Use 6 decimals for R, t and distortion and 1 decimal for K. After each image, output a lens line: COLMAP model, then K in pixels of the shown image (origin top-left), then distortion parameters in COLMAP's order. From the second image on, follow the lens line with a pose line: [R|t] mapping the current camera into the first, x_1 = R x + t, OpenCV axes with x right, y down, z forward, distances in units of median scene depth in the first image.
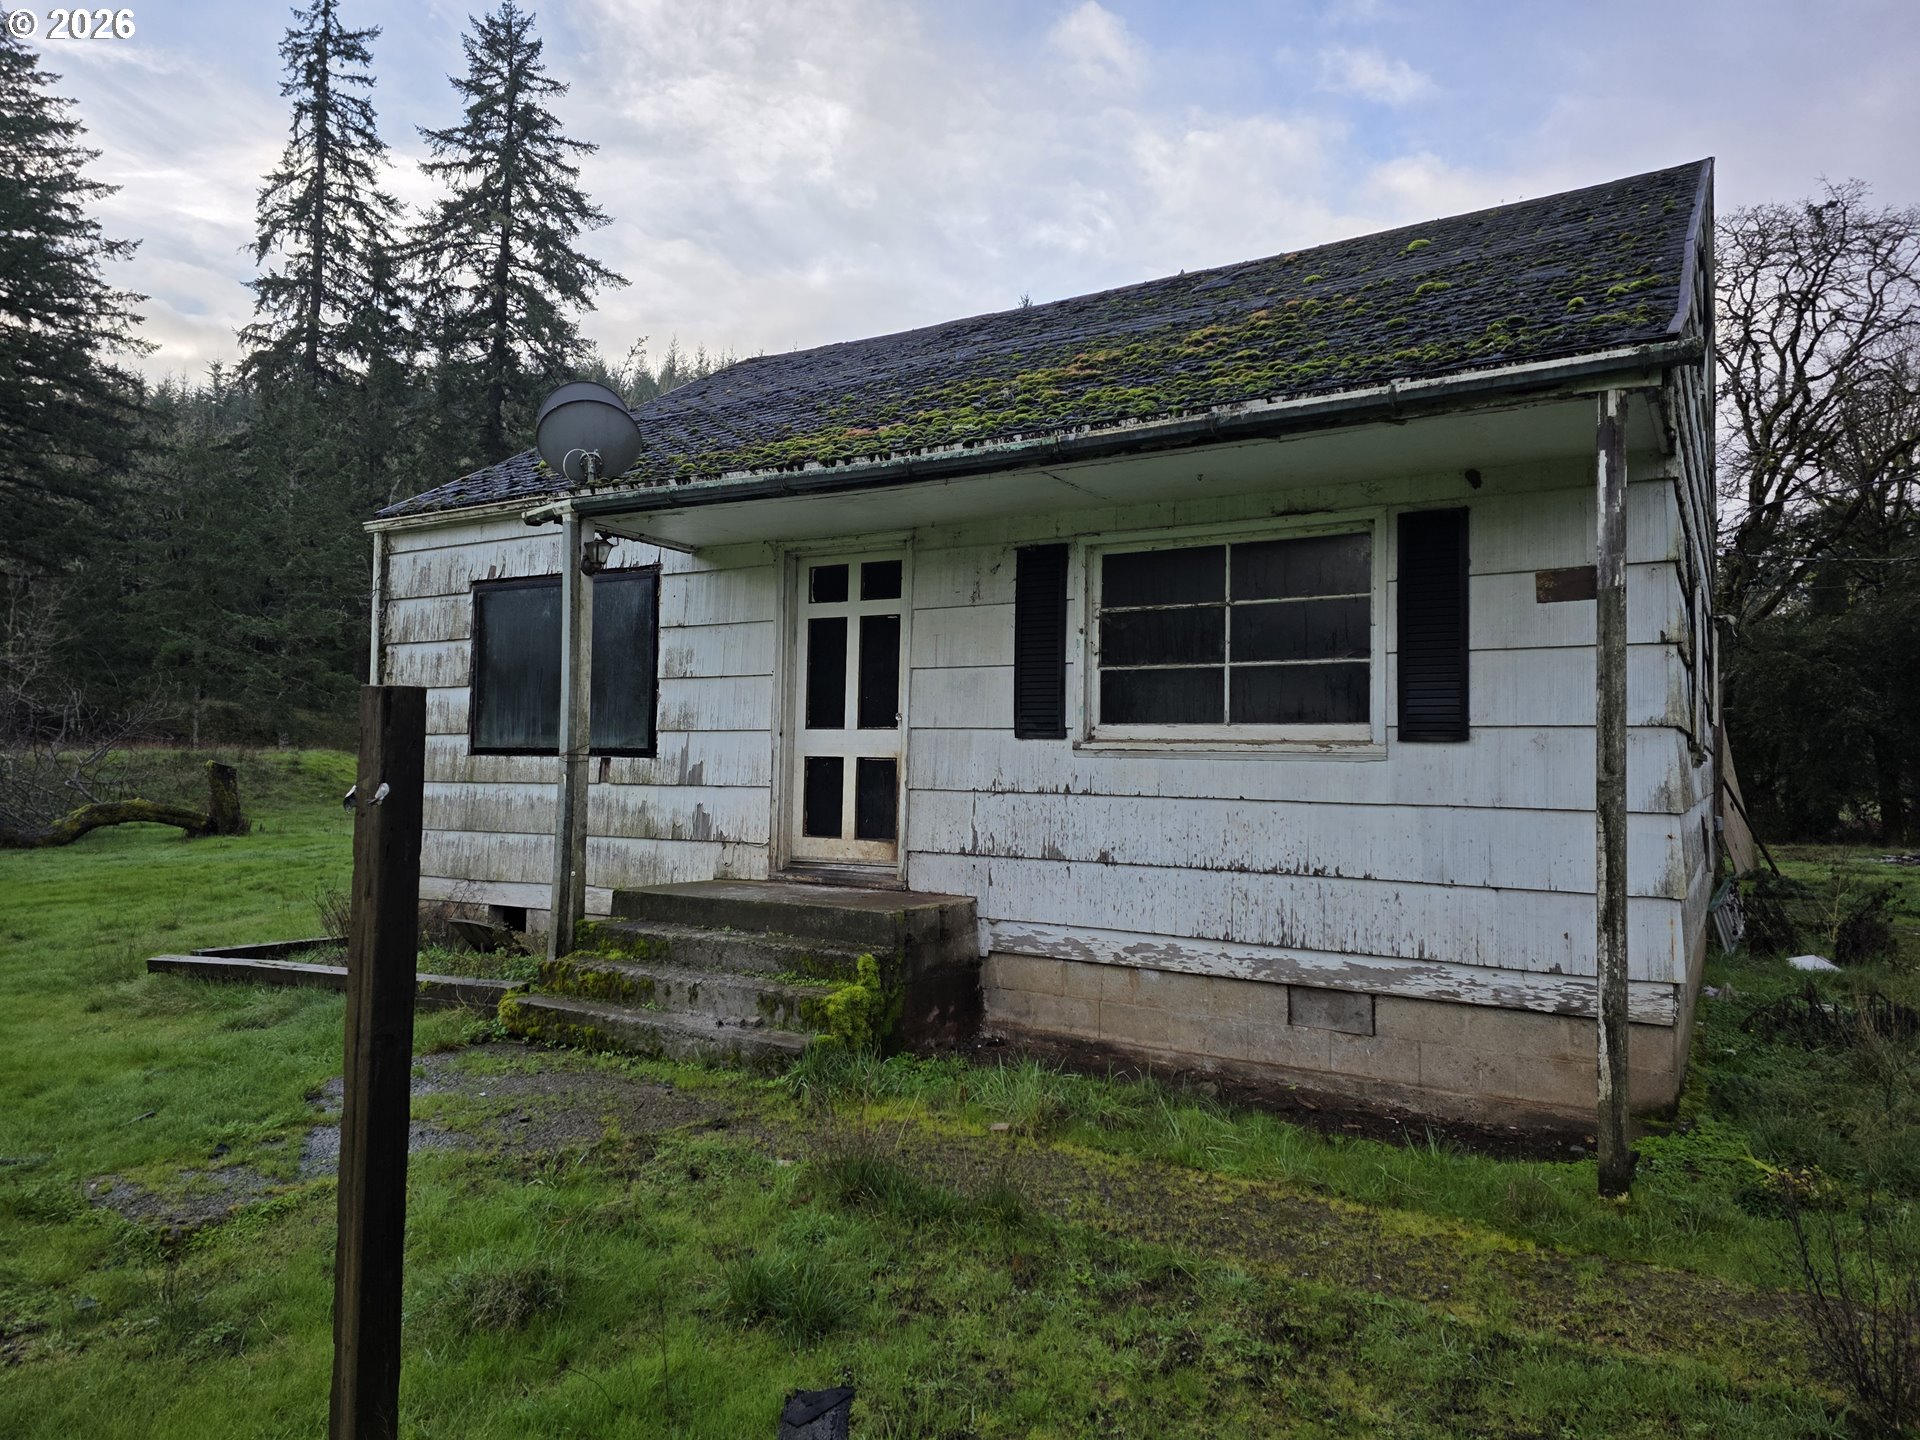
lens RADIAL K [[1305.3, 0, 960.0], [0, 1305.3, 720.0], [0, 0, 1]] dist [0.080323, -0.061747]
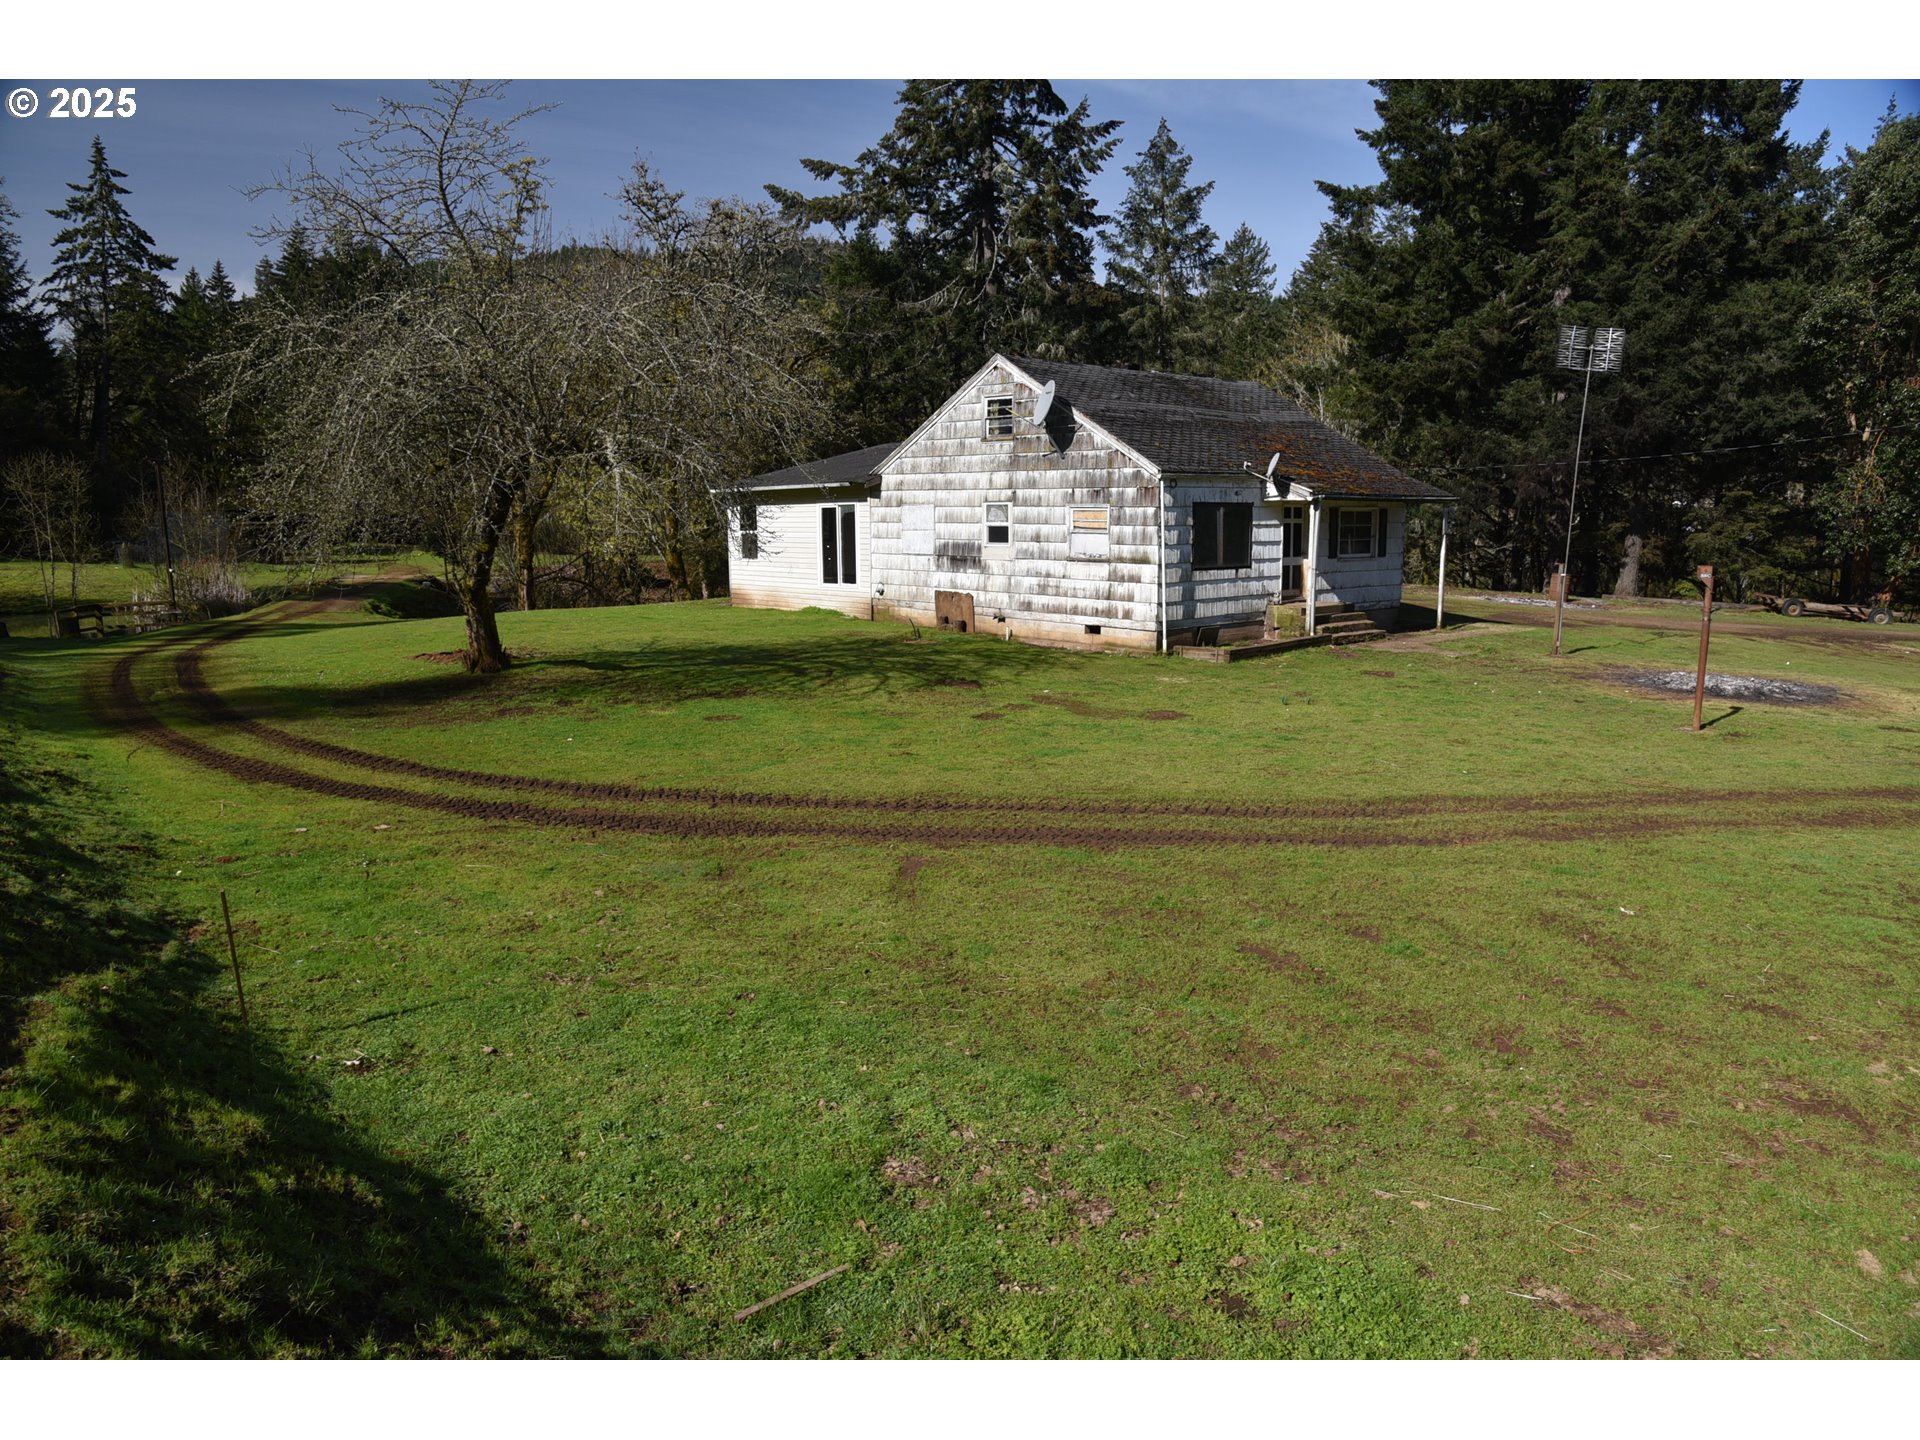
lens RADIAL K [[1329.2, 0, 960.0], [0, 1329.2, 720.0], [0, 0, 1]] dist [-0.089288, 0.067926]
pose [[0.283252, -0.166935, 0.944405, -0.334297], [-0.023875, 0.983202, 0.180954, -0.016171], [-0.958748, -0.073803, 0.274509, 0.078591]]
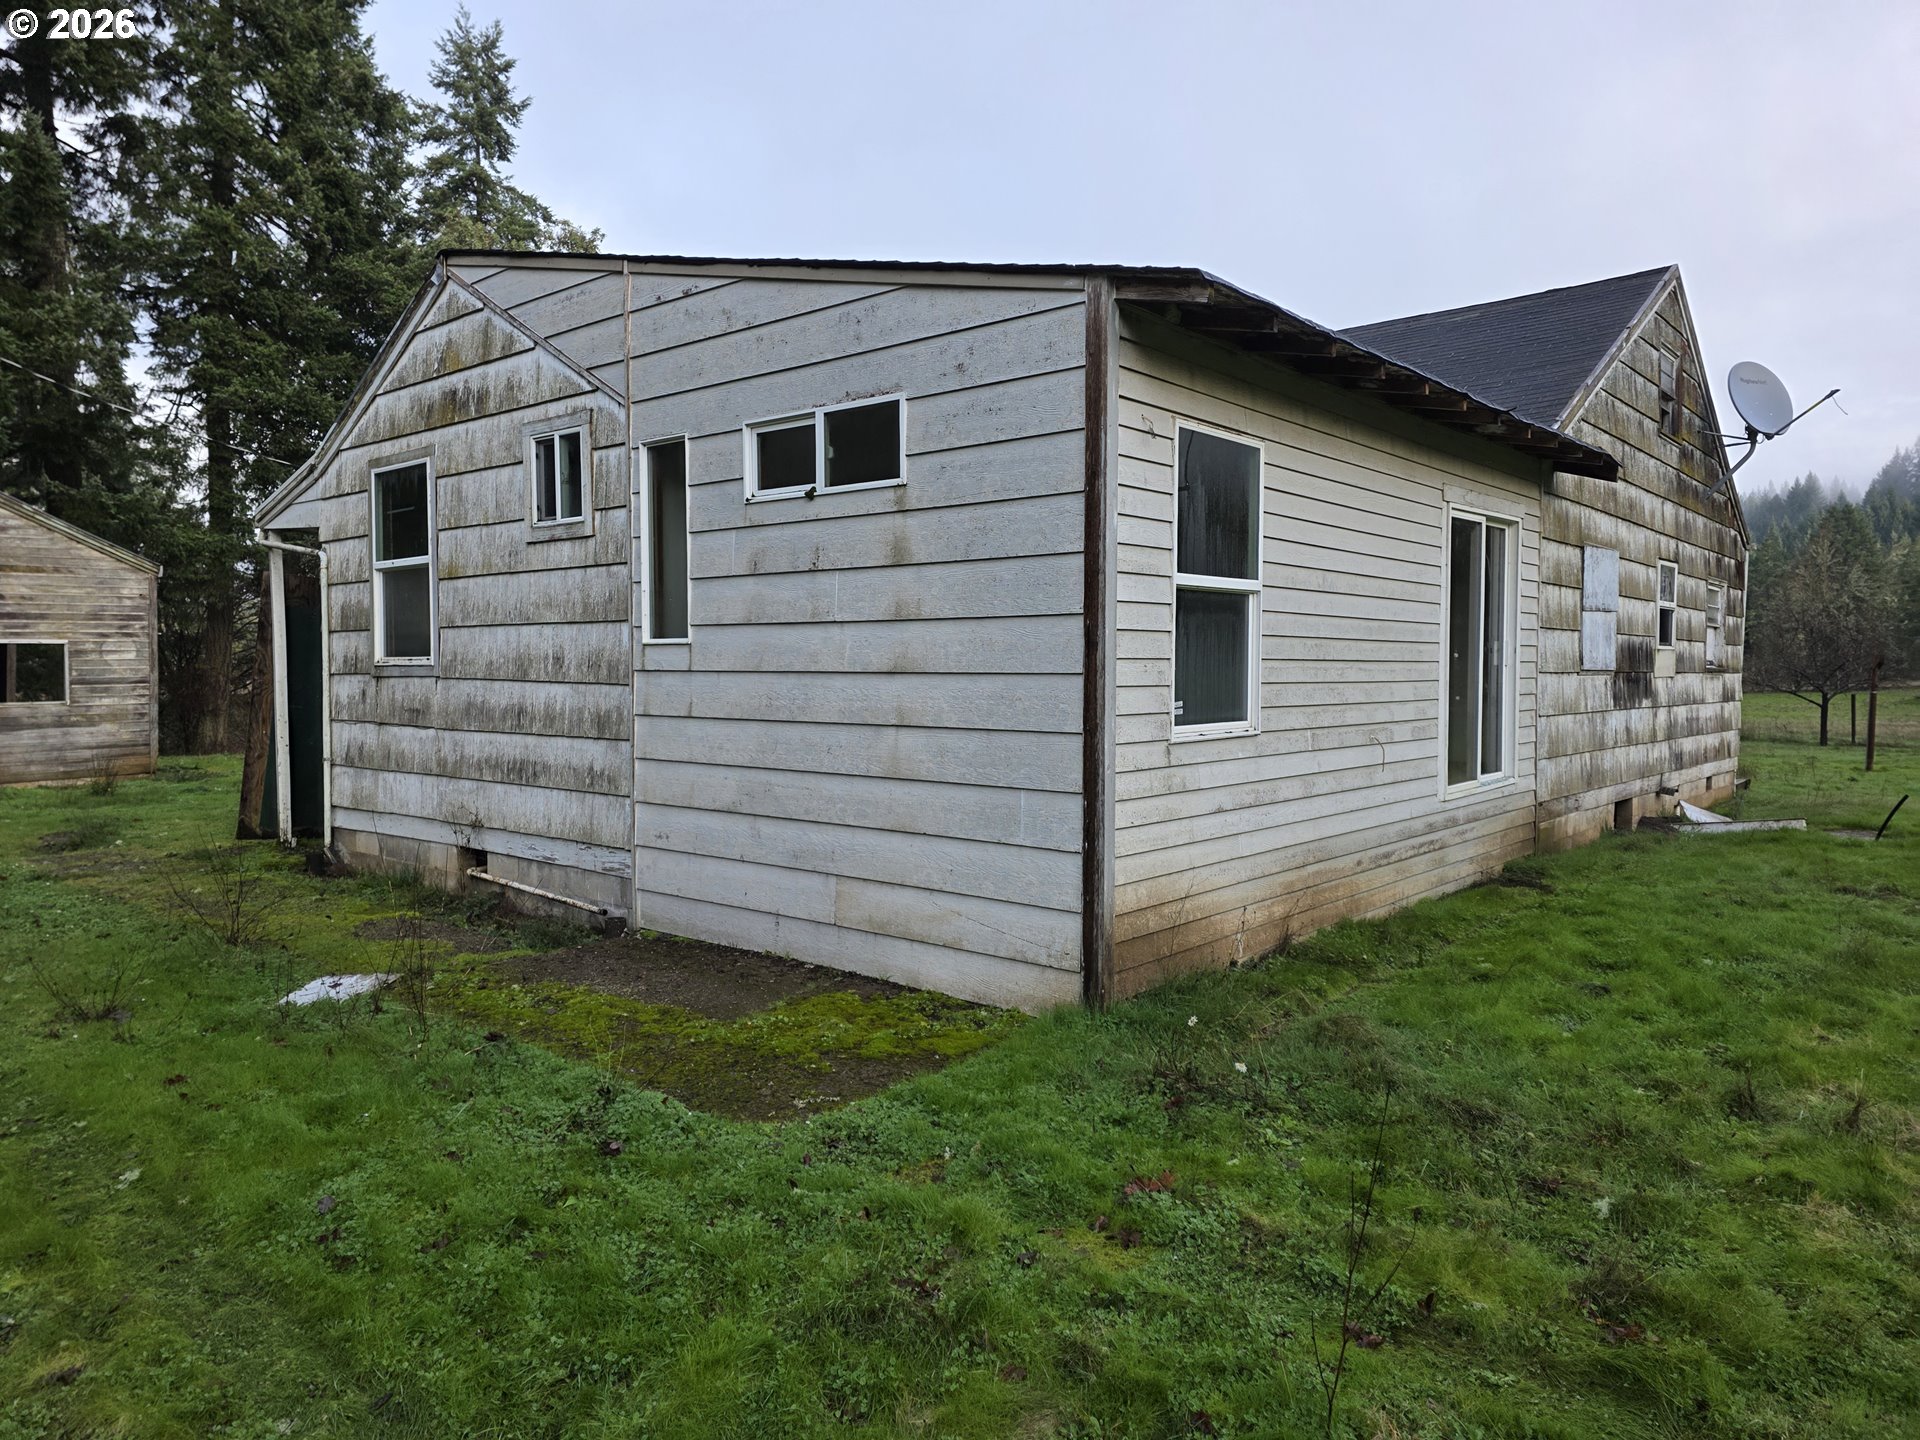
lens RADIAL K [[1305.3, 0, 960.0], [0, 1305.3, 720.0], [0, 0, 1]] dist [0.080323, -0.061747]
pose [[-0.991596, -0.021704, 0.127542, 0.039103], [-0.020929, 0.999754, 0.007408, 0.009334], [-0.127671, 0.004676, -0.991806, 0.329341]]
